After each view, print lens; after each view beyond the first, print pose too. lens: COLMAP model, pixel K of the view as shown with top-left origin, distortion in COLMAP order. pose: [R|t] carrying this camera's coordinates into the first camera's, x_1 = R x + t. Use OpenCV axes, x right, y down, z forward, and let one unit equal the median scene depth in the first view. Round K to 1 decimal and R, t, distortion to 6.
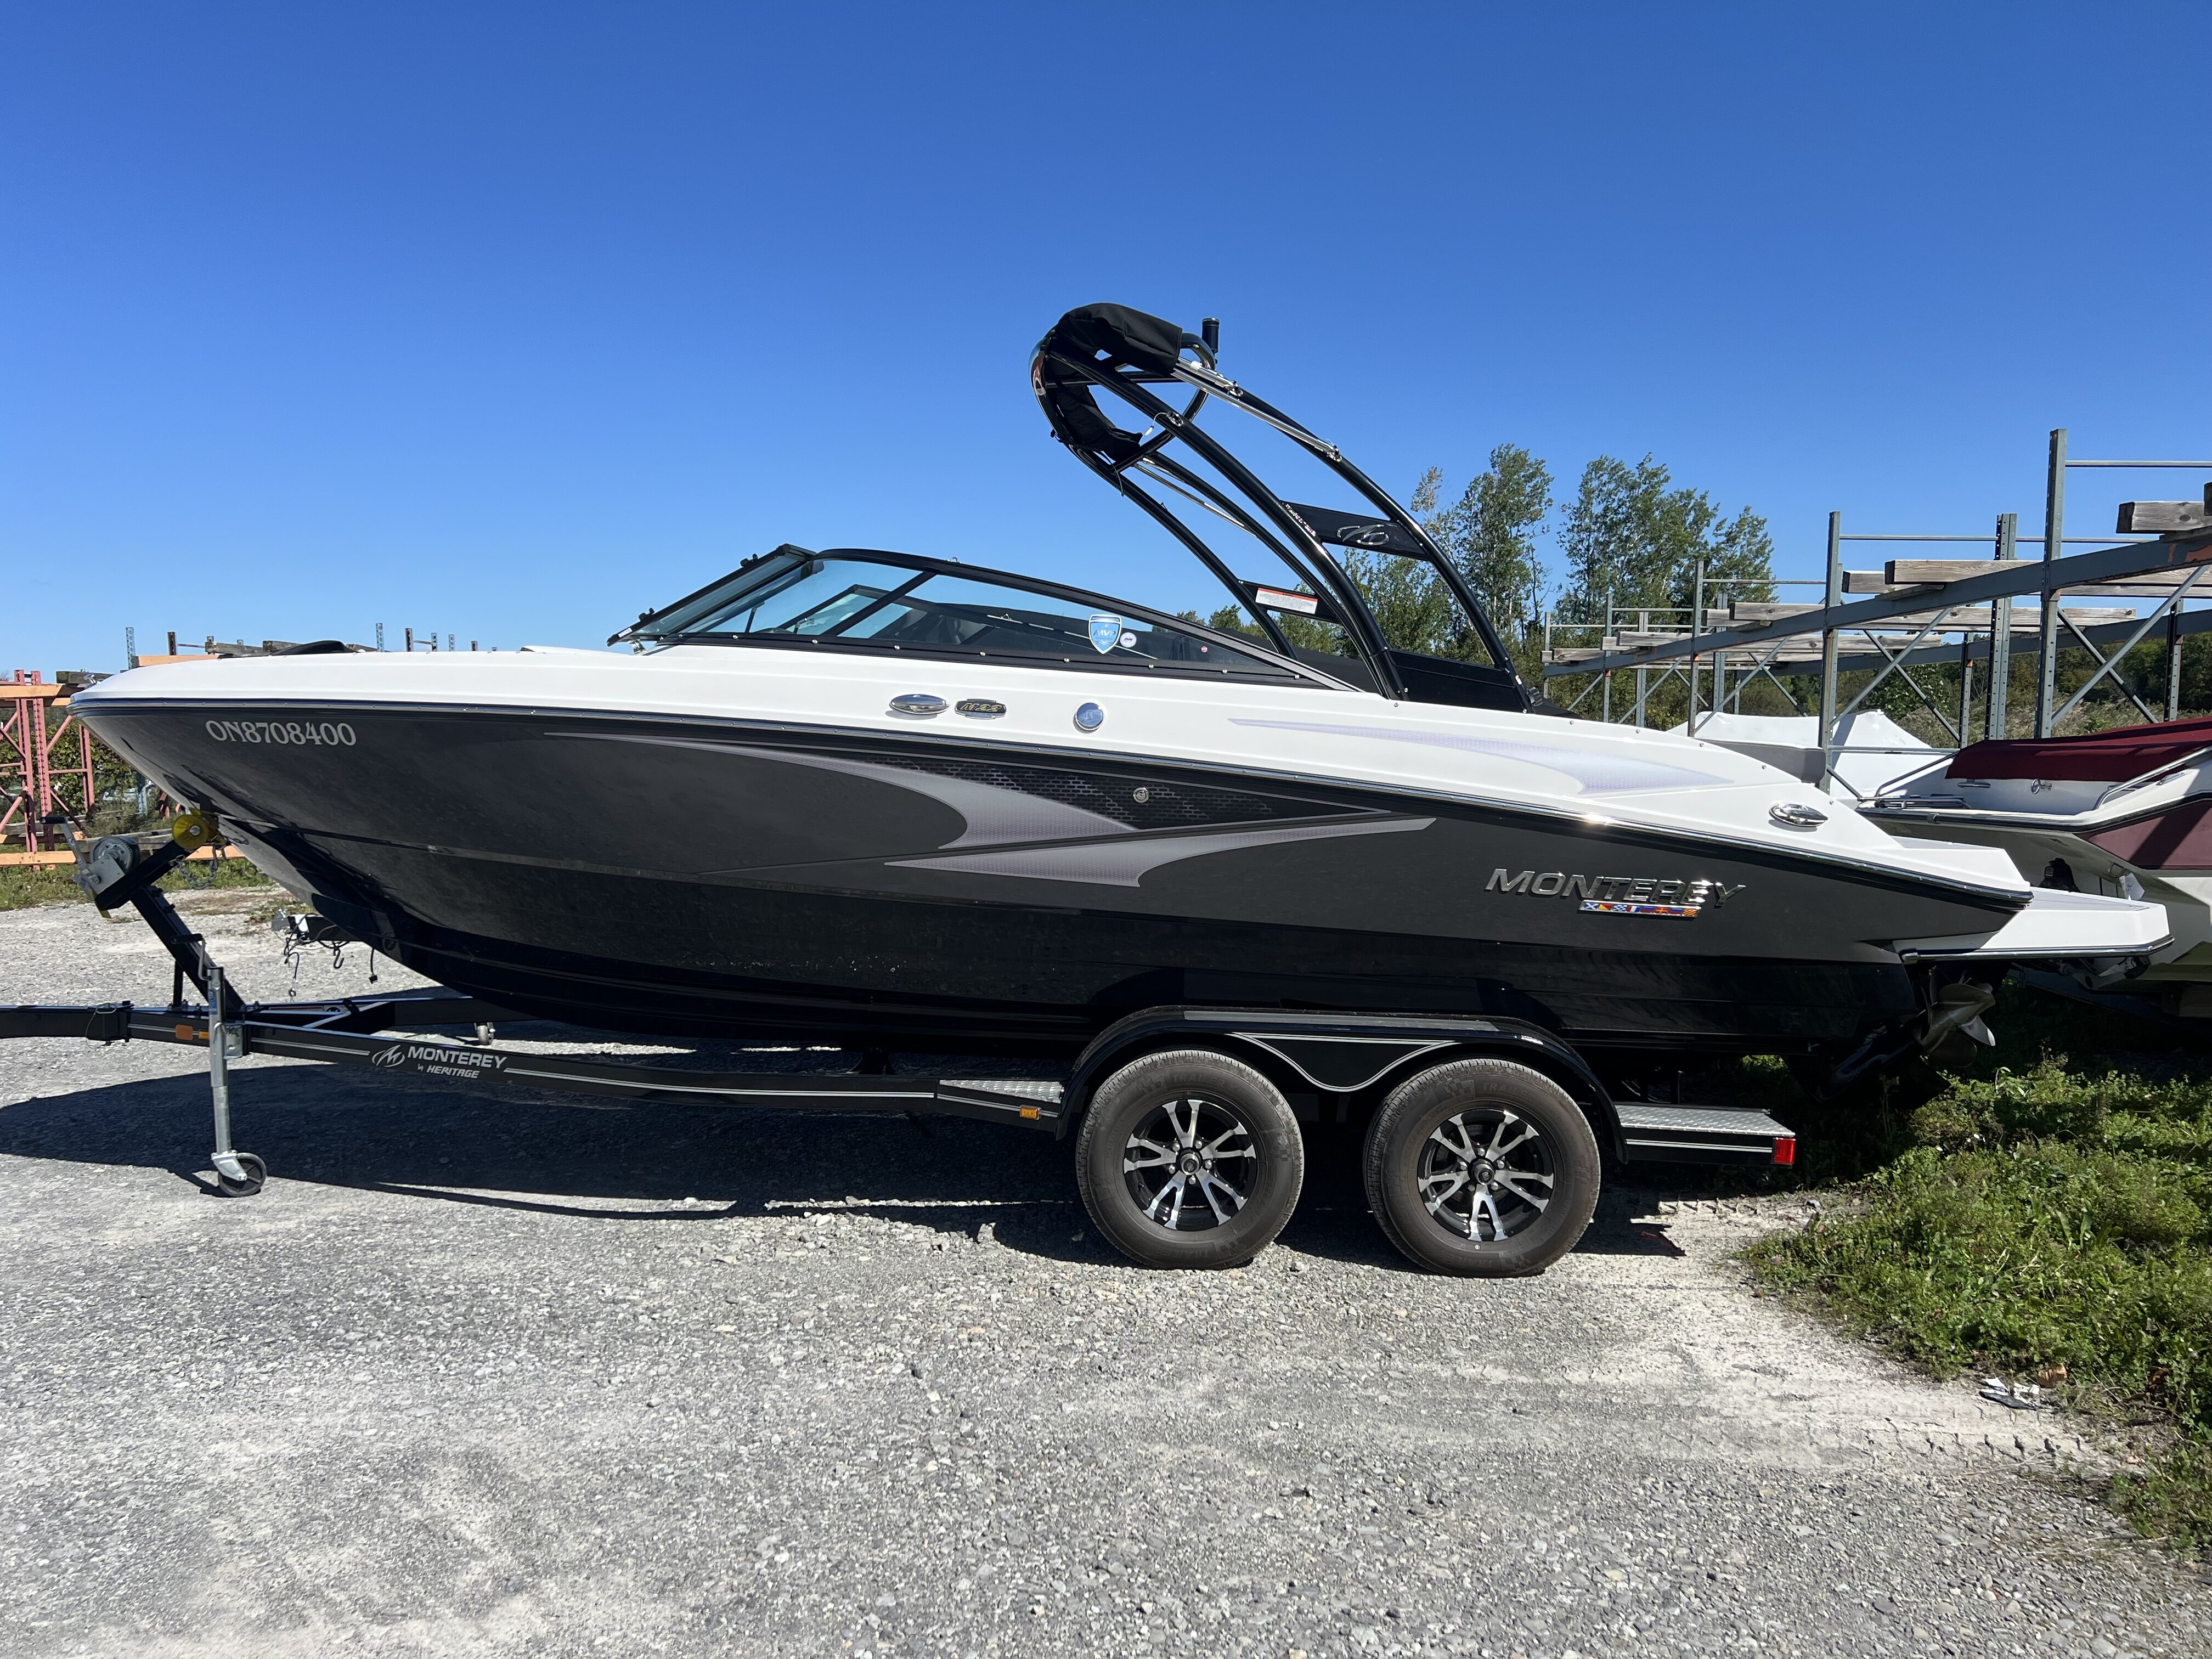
lens RADIAL K [[1654.6, 0, 1110.1], [0, 1654.6, 829.0], [0, 0, 1]] dist [0.049383, -0.054748]
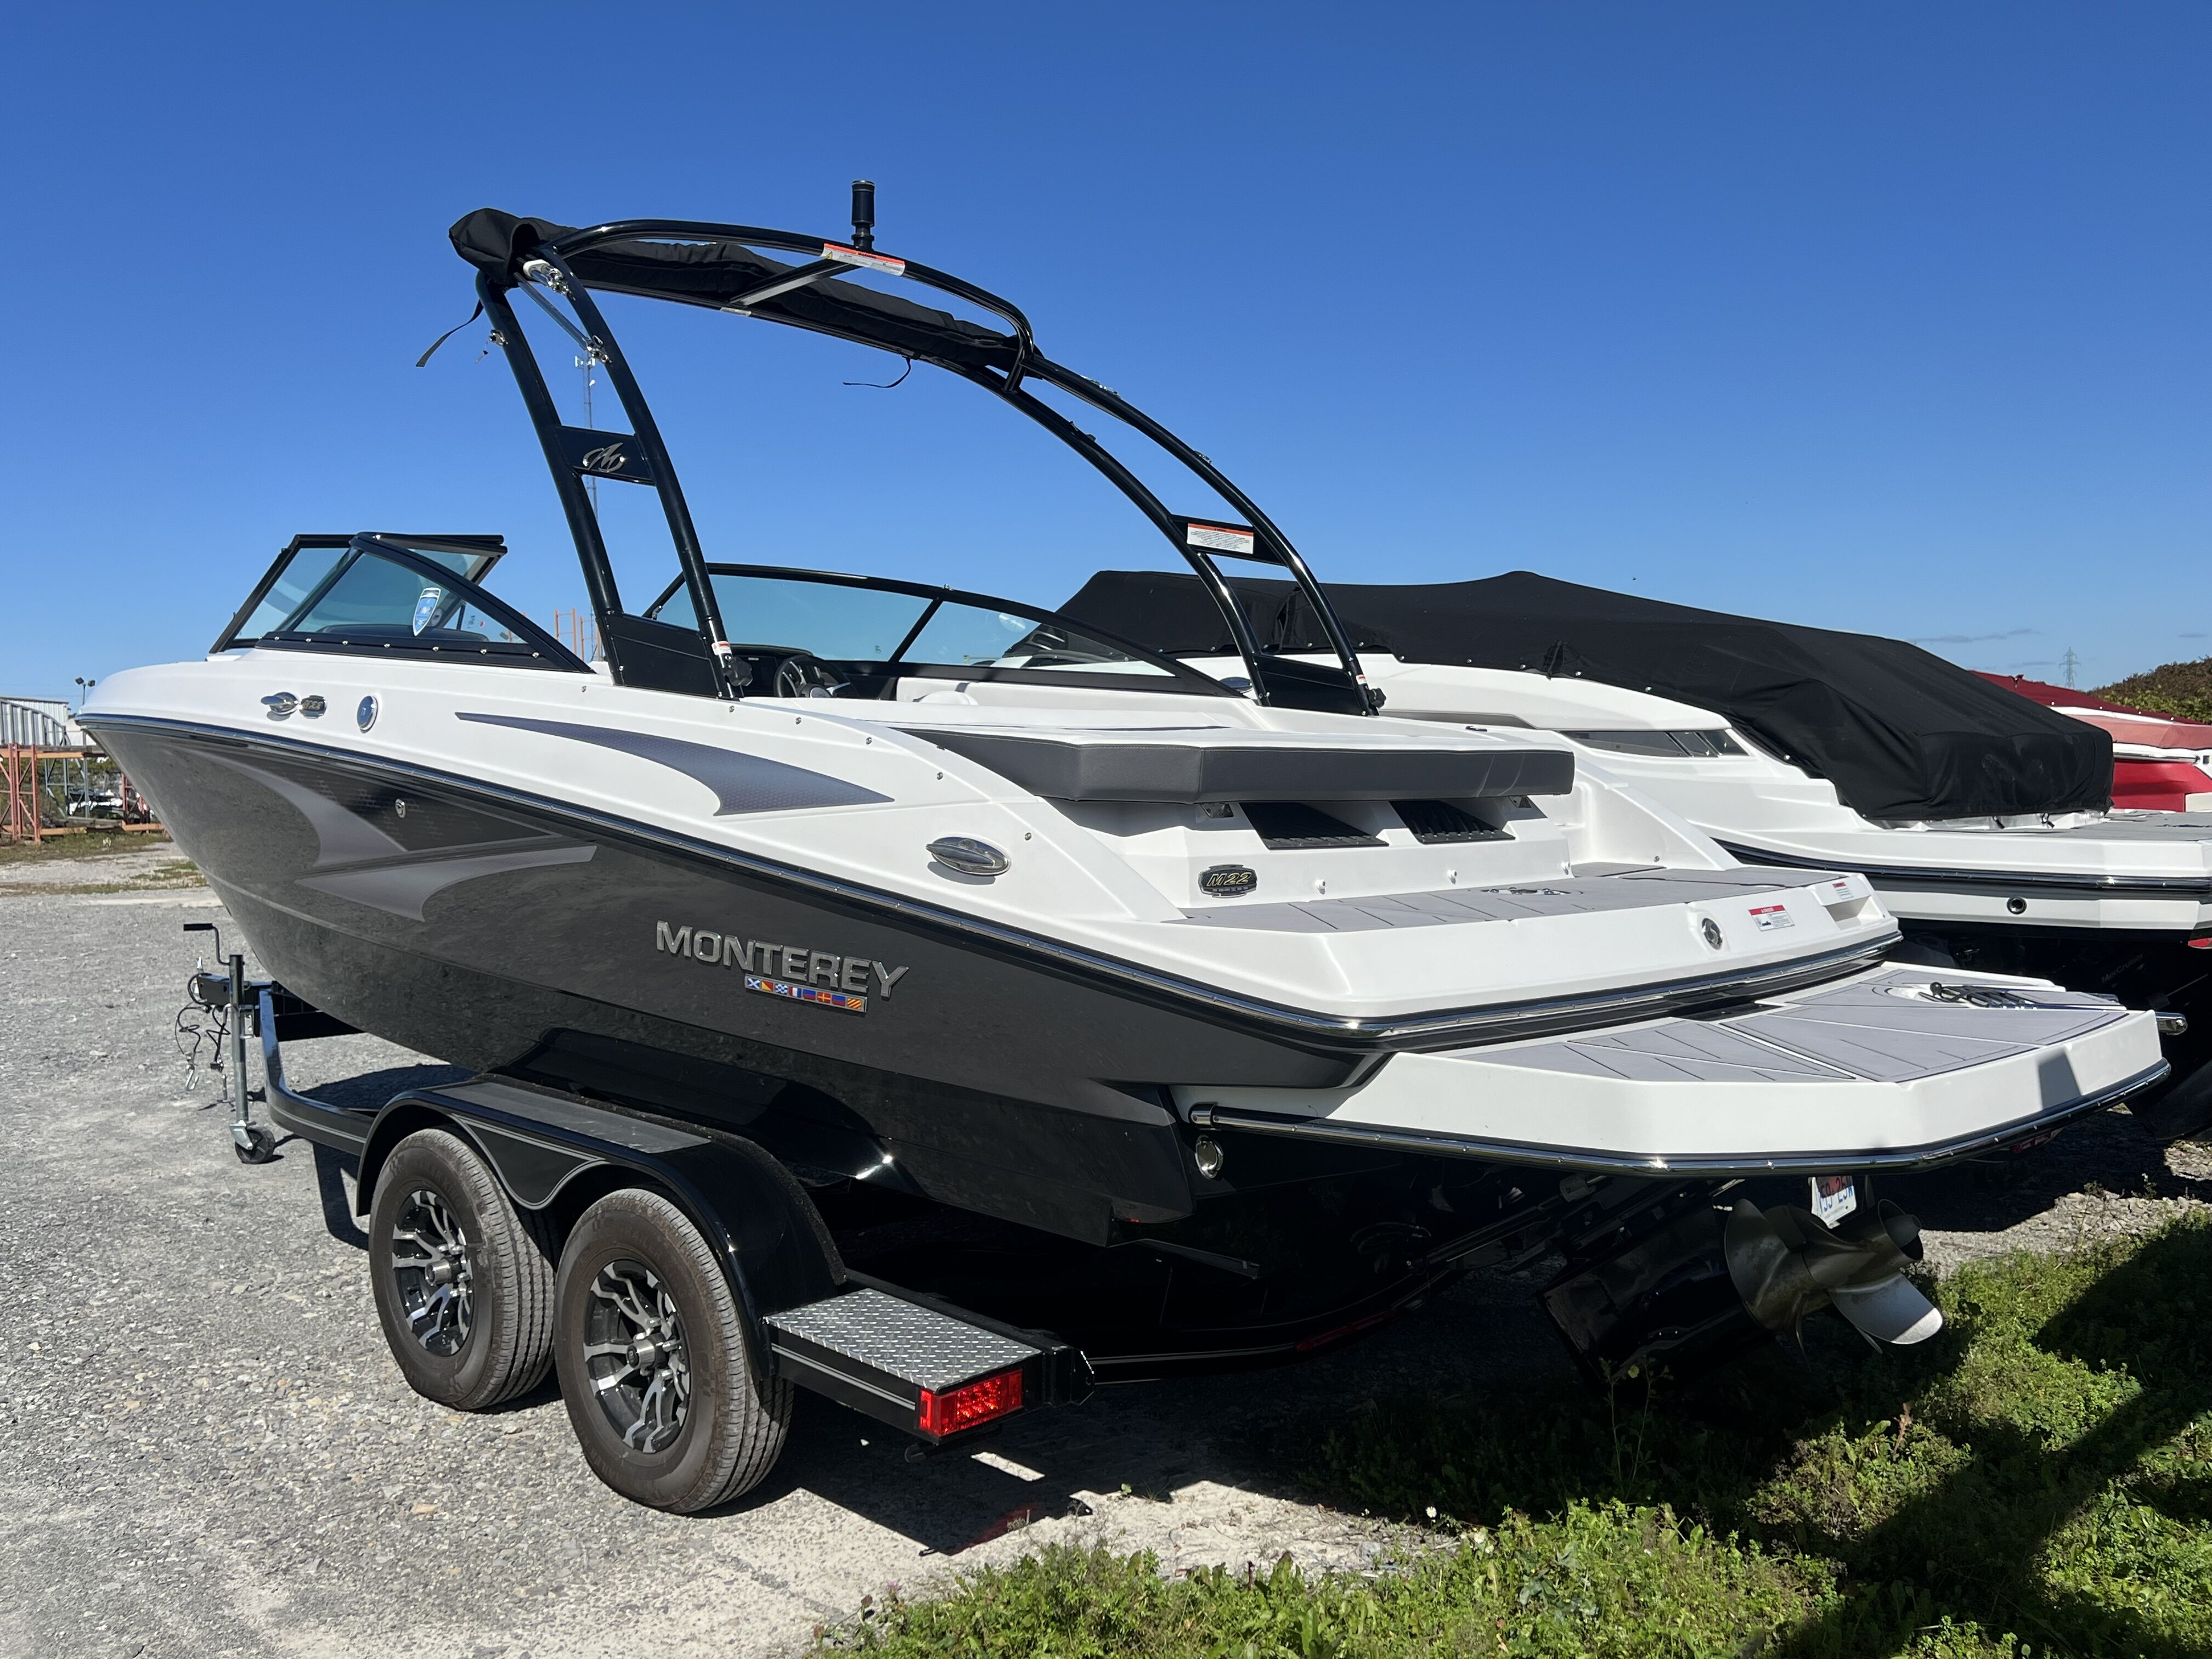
lens RADIAL K [[1928.4, 0, 1106.0], [0, 1928.4, 829.5], [0, 0, 1]] dist [0.010836, -0.001628]
pose [[0.745847, 0.020278, -0.665809, 0.802783], [-0.024183, 0.999702, 0.003357, -0.019059], [0.665678, 0.013598, 0.746115, 0.456322]]
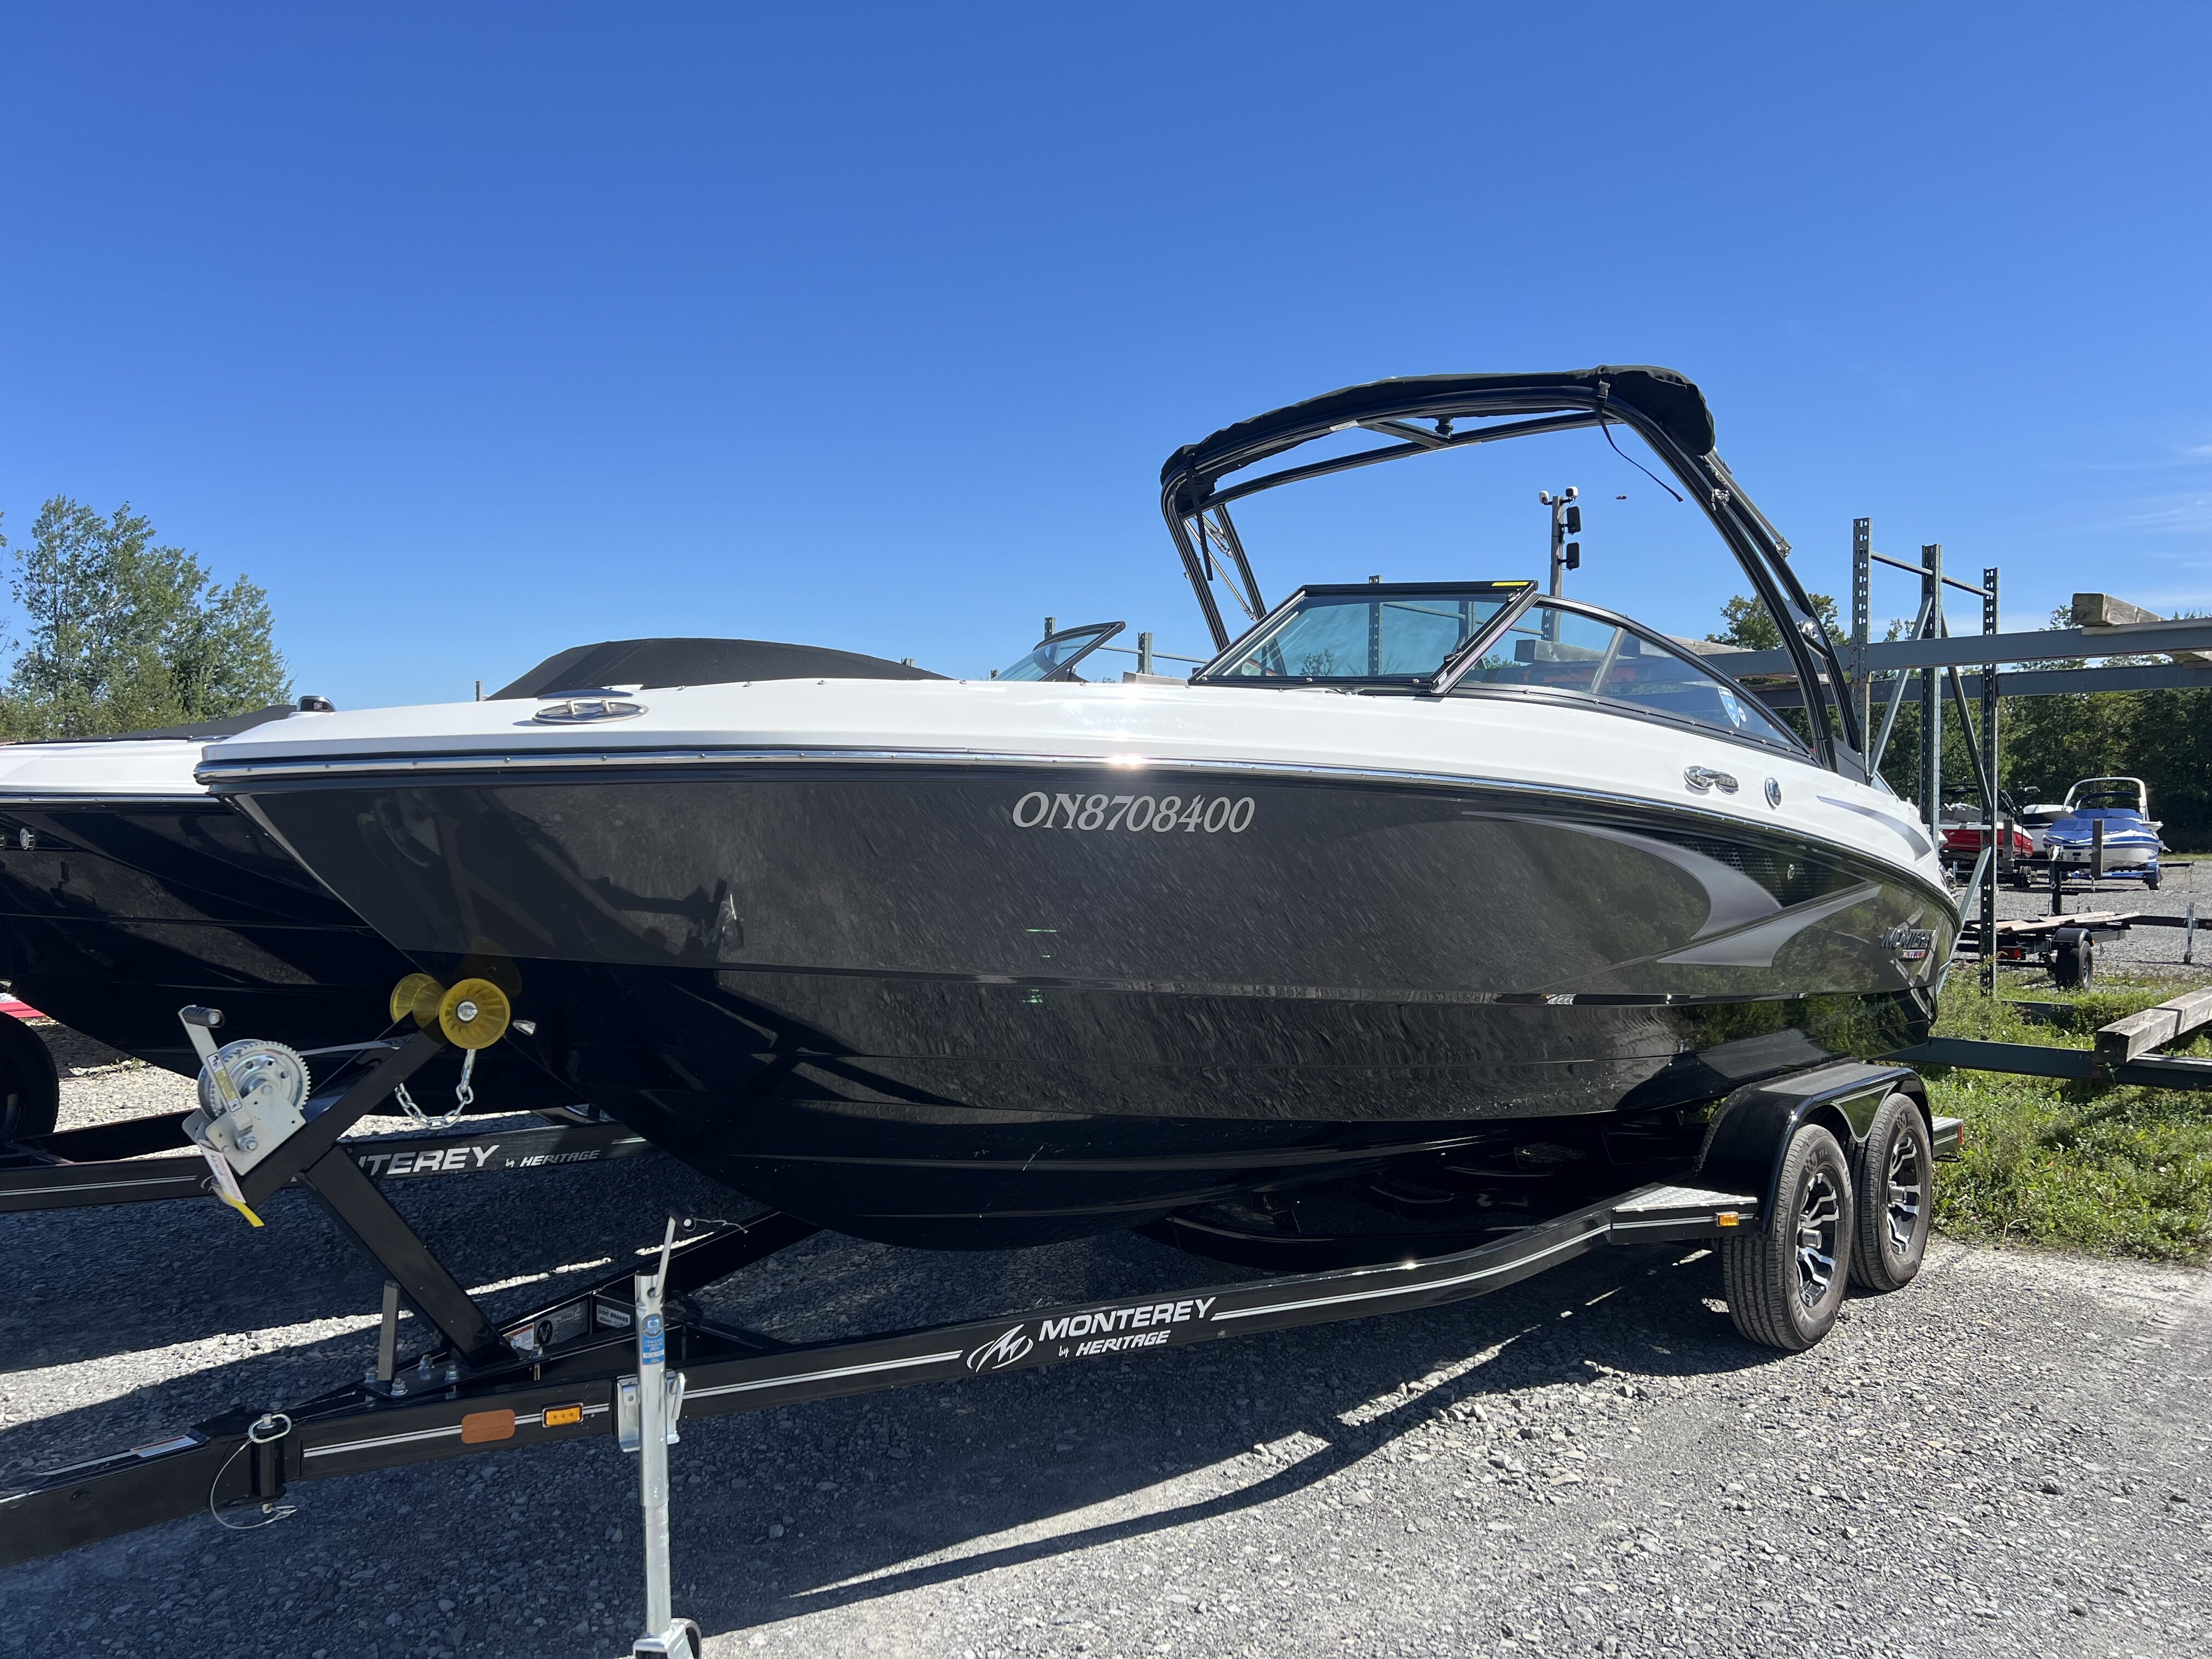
lens RADIAL K [[1673.8, 0, 1114.5], [0, 1673.8, 881.7], [0, 0, 1]] dist [0.029849, -0.041075]
pose [[0.639629, -0.034138, 0.767926, -0.886226], [0.047908, 0.998842, 0.004499, -0.034002], [-0.767190, 0.033912, 0.640523, 0.586257]]
